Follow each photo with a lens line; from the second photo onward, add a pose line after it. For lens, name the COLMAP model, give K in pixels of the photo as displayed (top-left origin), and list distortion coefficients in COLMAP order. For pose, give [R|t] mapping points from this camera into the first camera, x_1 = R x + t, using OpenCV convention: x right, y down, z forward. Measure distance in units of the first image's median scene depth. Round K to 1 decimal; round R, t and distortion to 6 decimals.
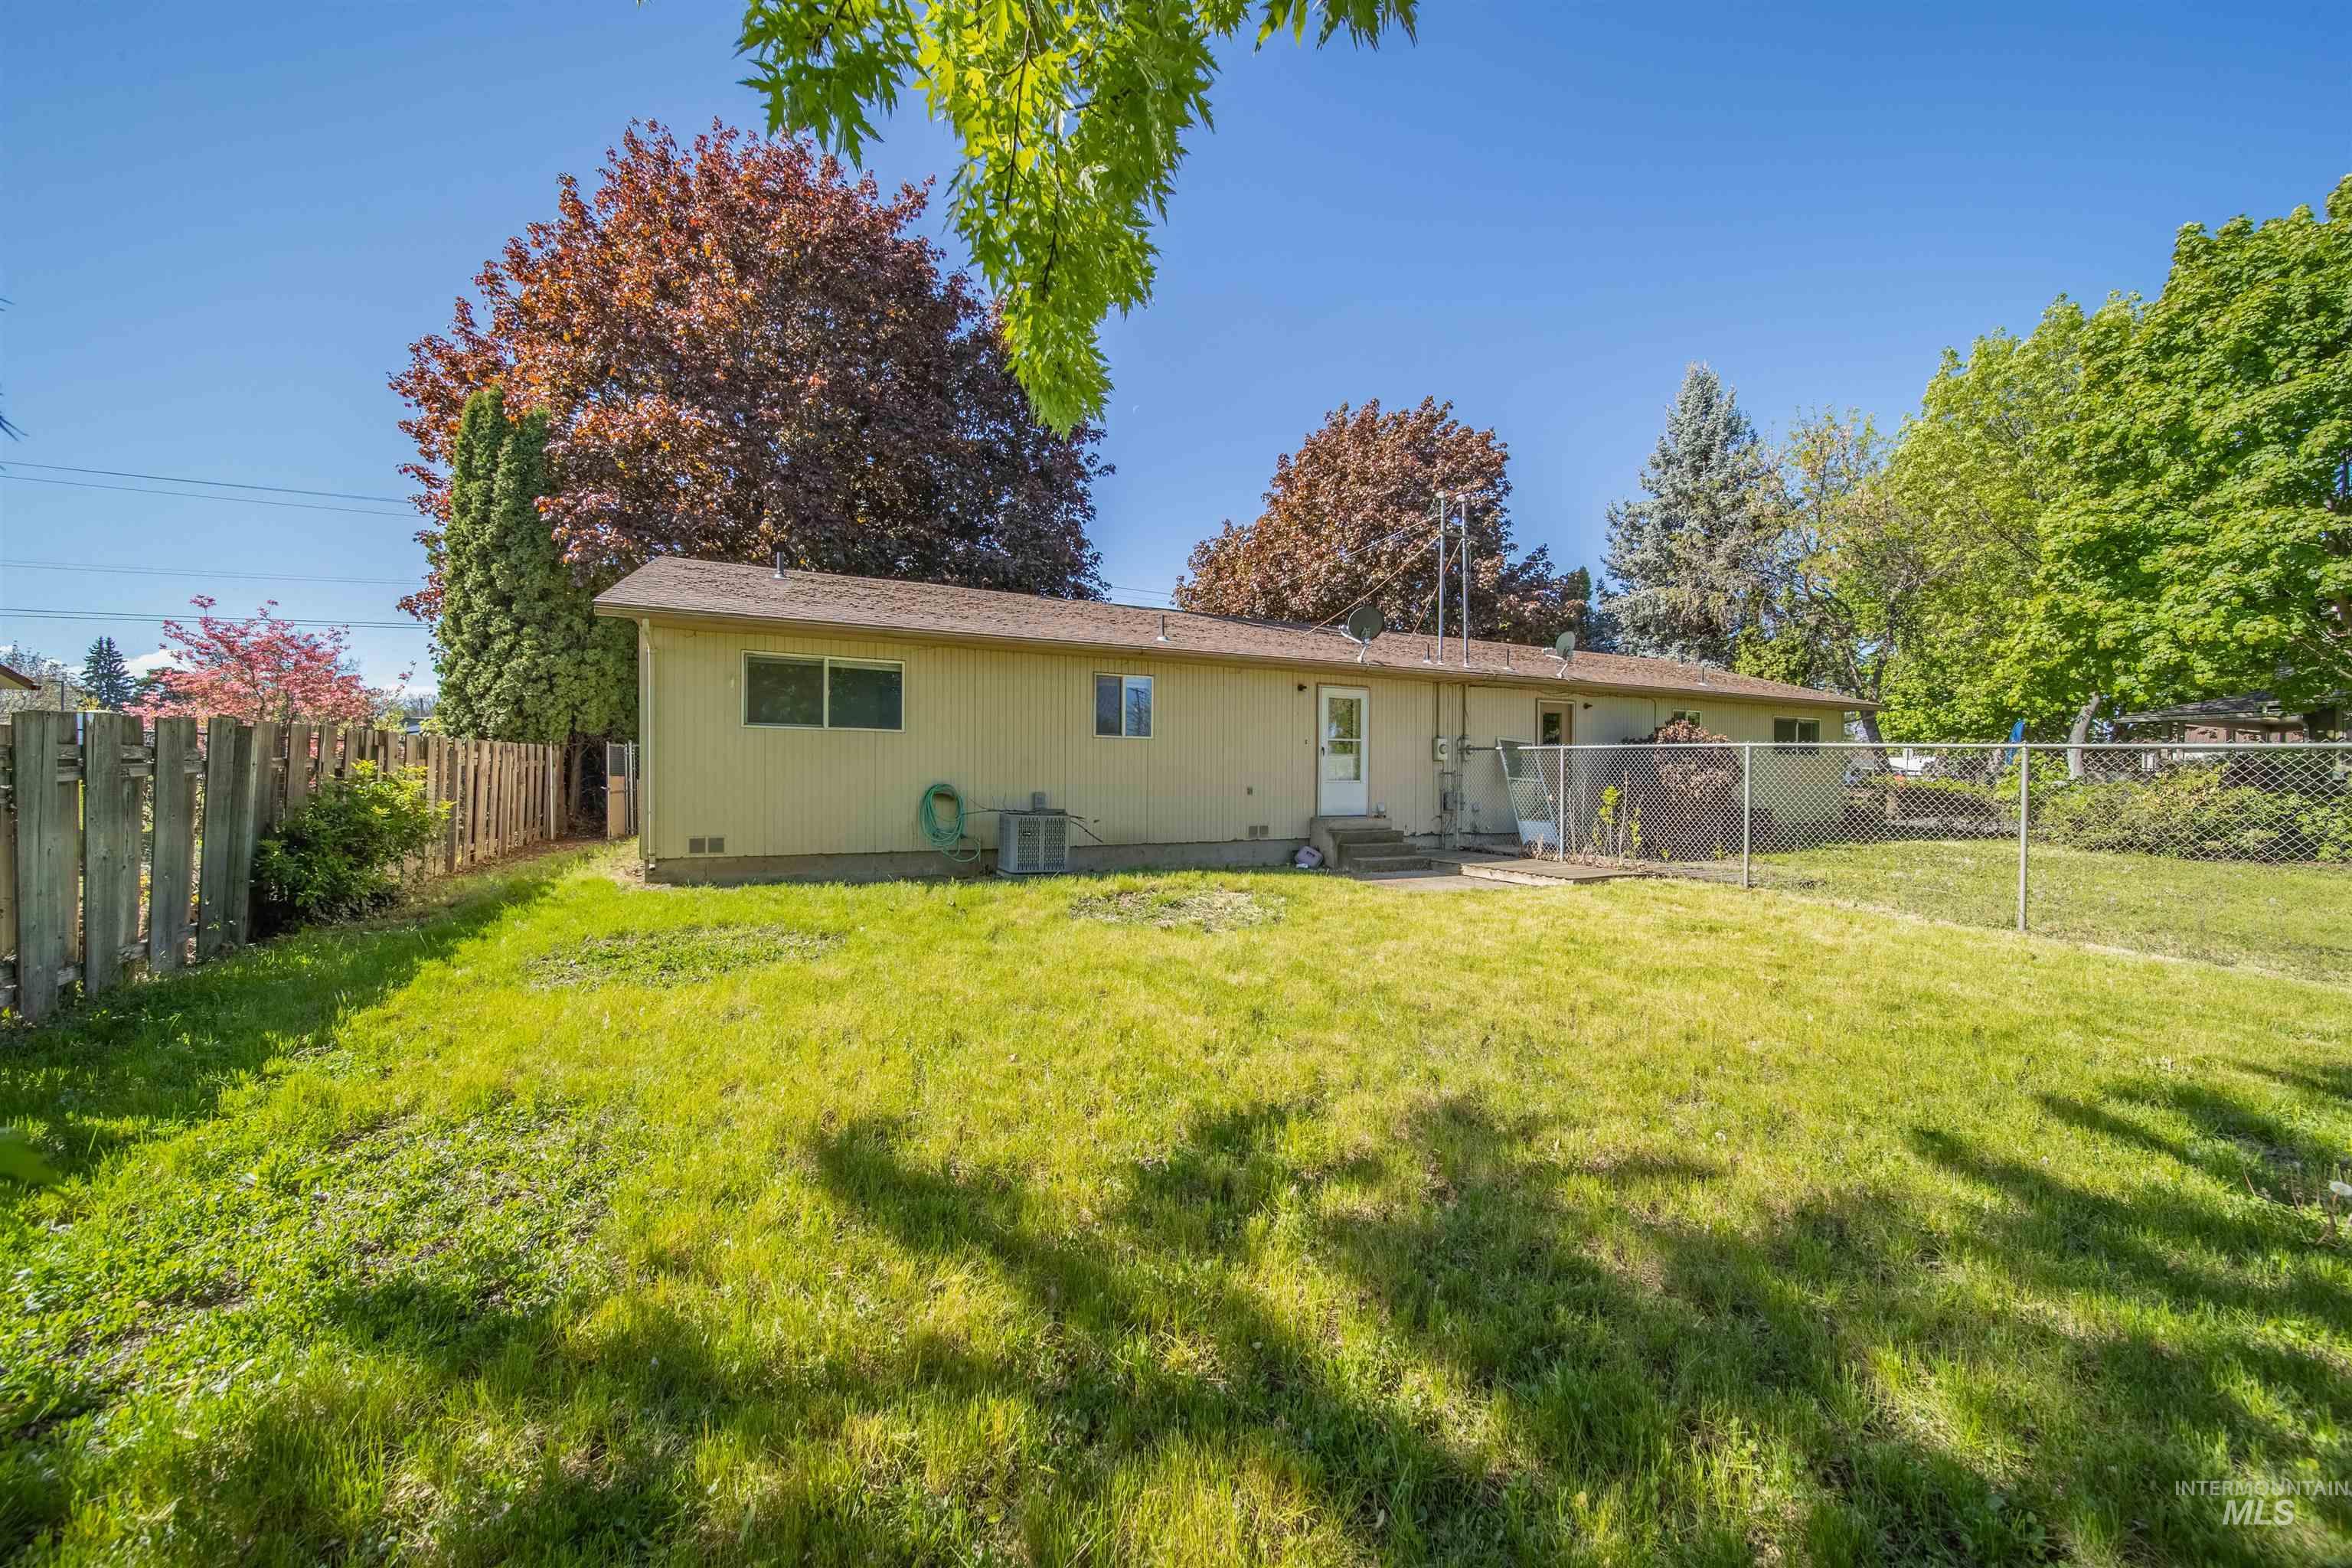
lens RADIAL K [[827.5, 0, 1169.4], [0, 827.5, 785.7], [0, 0, 1]] dist [0.001420, -0.003025]
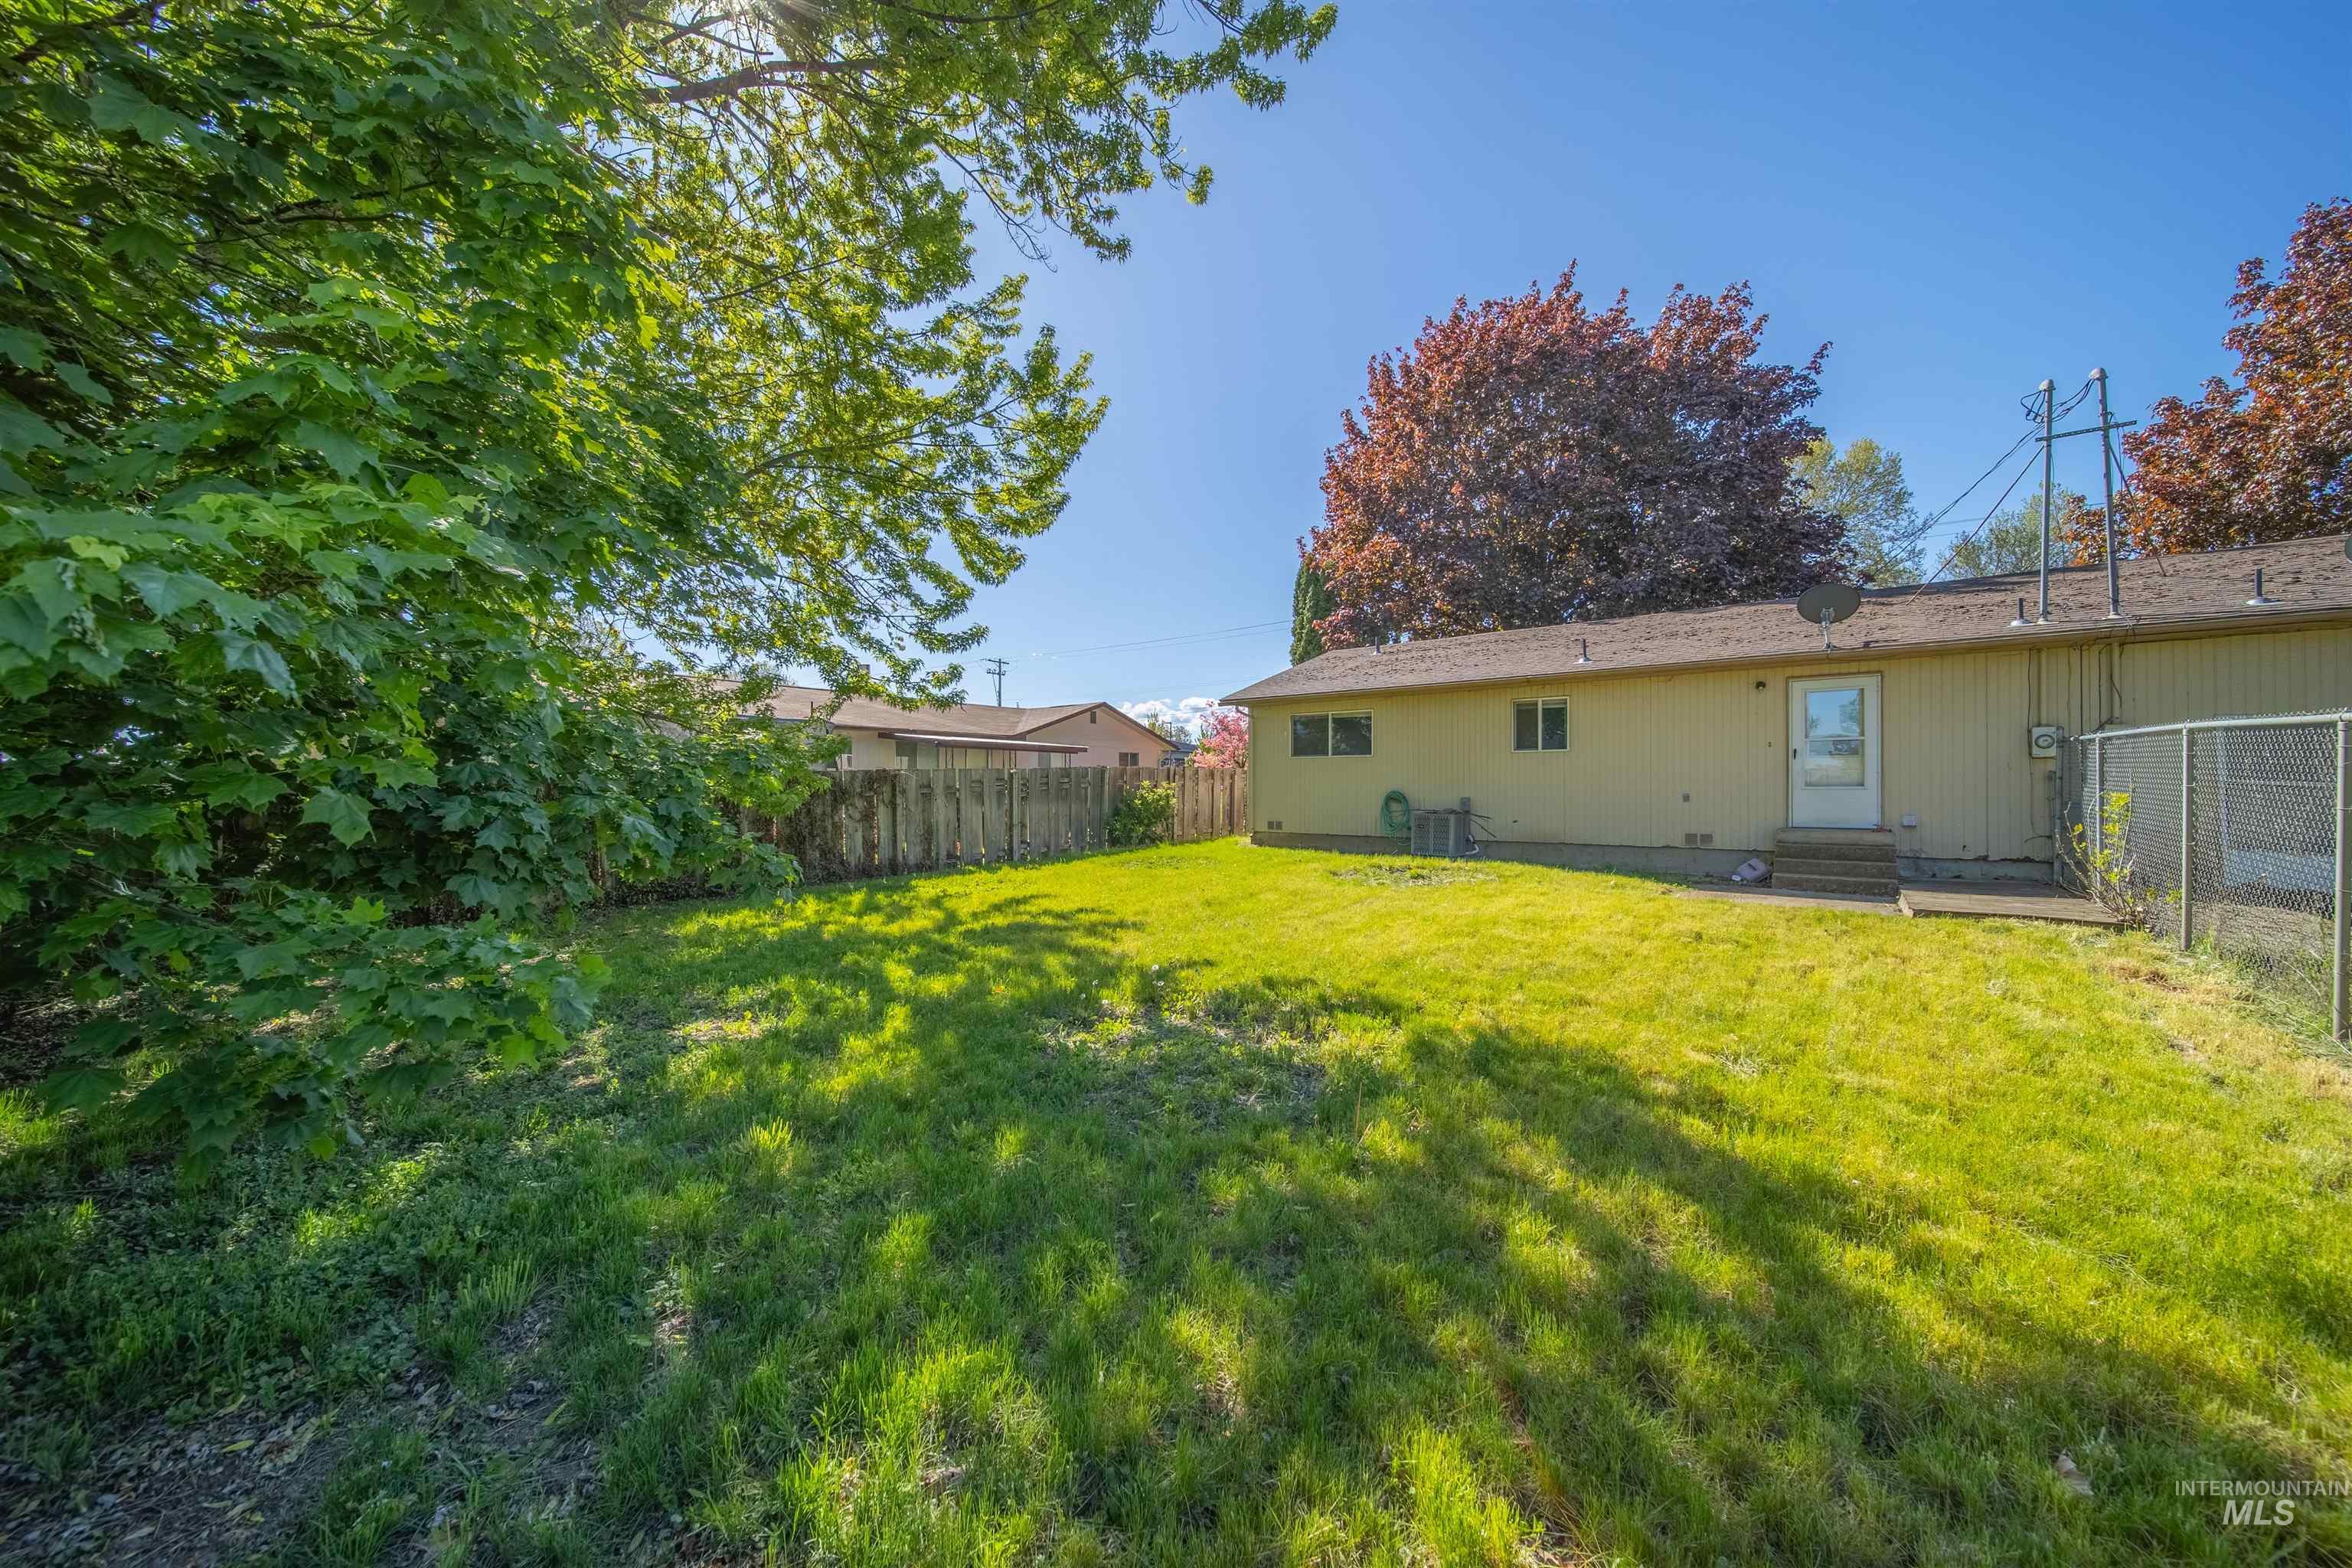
lens RADIAL K [[827.5, 0, 1169.4], [0, 827.5, 785.7], [0, 0, 1]] dist [0.001420, -0.003025]
pose [[0.428684, -0.010880, -0.903389, 0.847982], [-0.008556, 0.999834, -0.016102, 0.015305], [0.903414, 0.014632, 0.428520, 0.026443]]
